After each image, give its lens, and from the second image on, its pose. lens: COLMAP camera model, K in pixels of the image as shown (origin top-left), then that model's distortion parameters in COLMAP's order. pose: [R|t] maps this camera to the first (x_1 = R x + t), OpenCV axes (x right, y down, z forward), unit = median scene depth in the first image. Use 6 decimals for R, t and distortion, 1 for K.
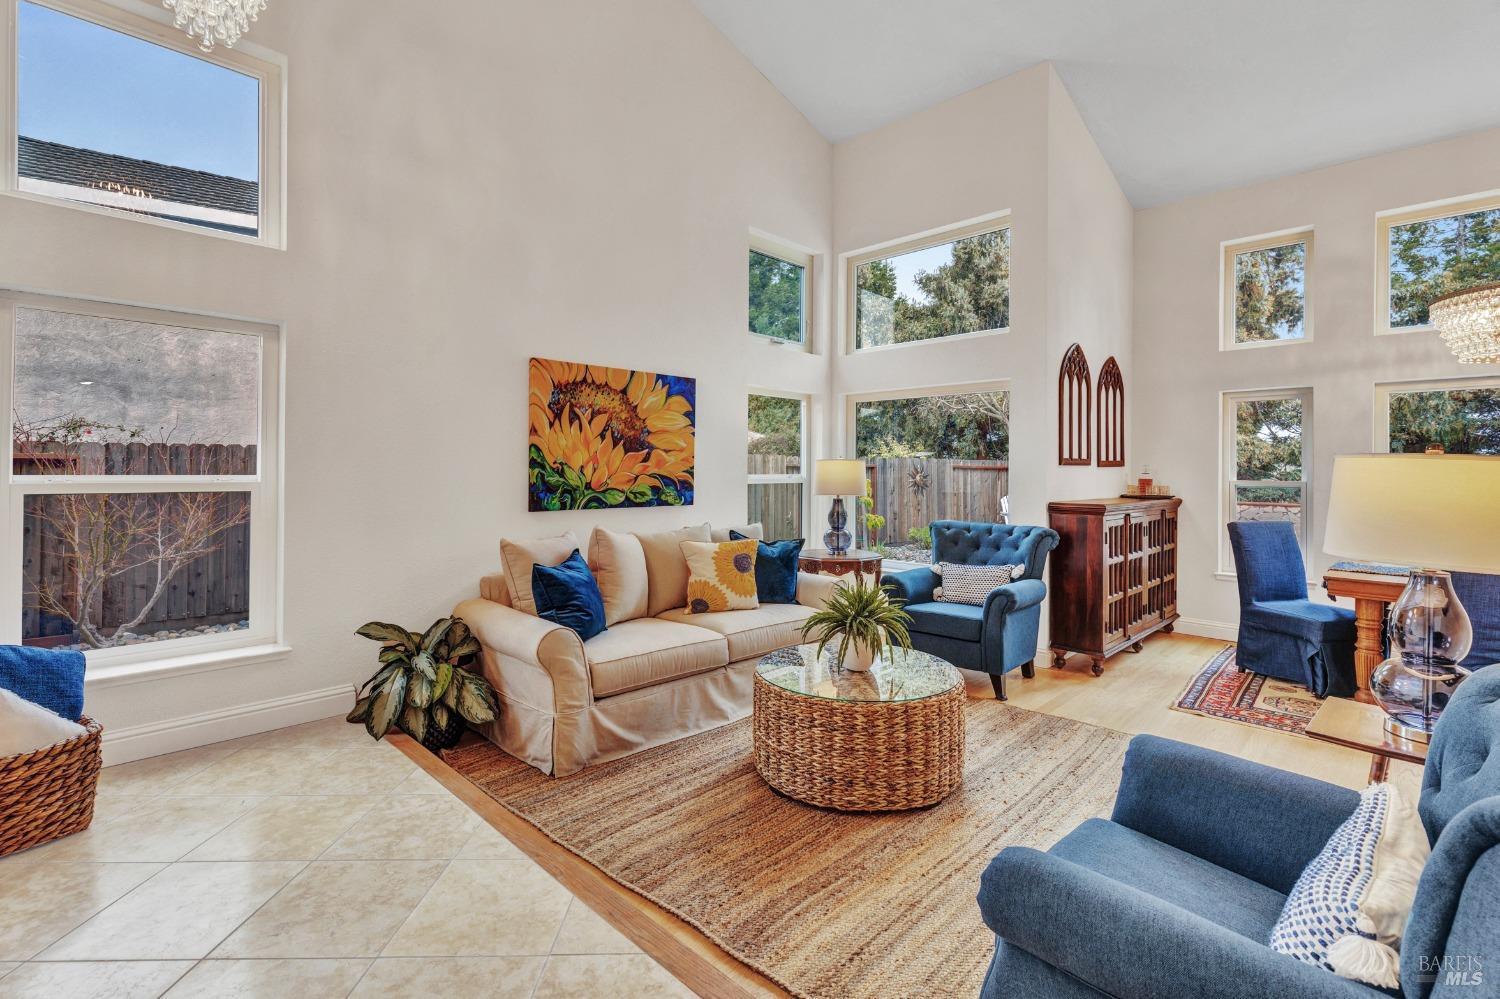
lens RADIAL K [[681.8, 0, 762.1], [0, 681.8, 471.3], [0, 0, 1]] dist [-0.001332, 0.000999]
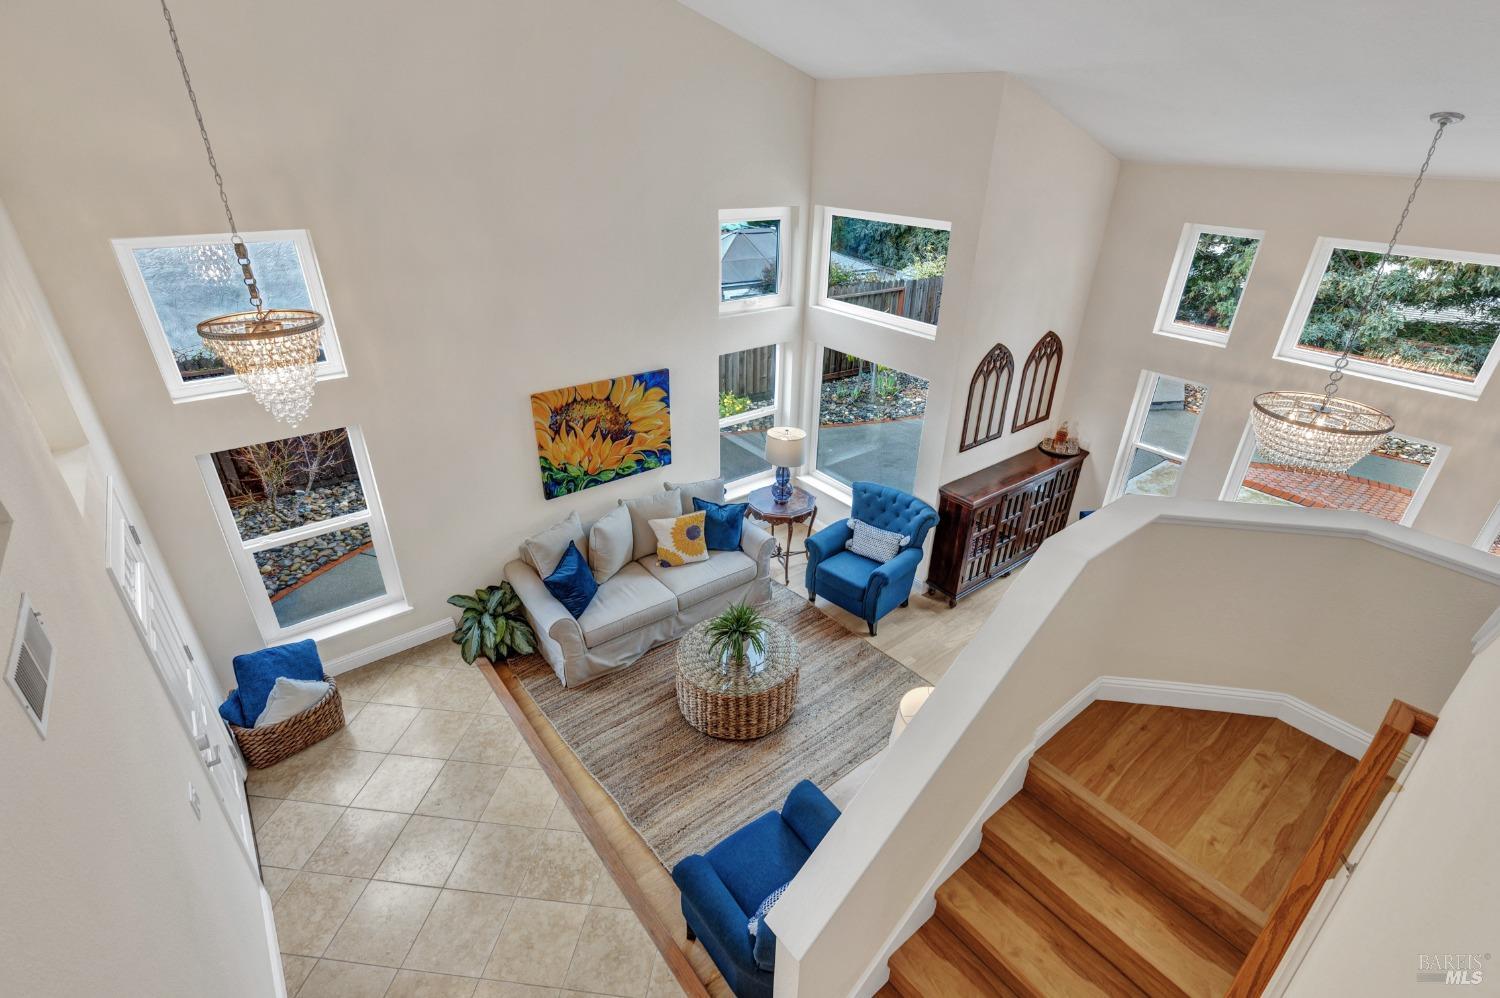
lens RADIAL K [[681.8, 0, 758.0], [0, 681.8, 509.5], [0, 0, 1]] dist [-0.001332, 0.000999]
pose [[0.992083, 0.069032, -0.104909, 0.243077], [-0.012445, 0.885299, 0.464856, -0.565997], [0.124965, -0.459870, 0.879149, -0.207321]]
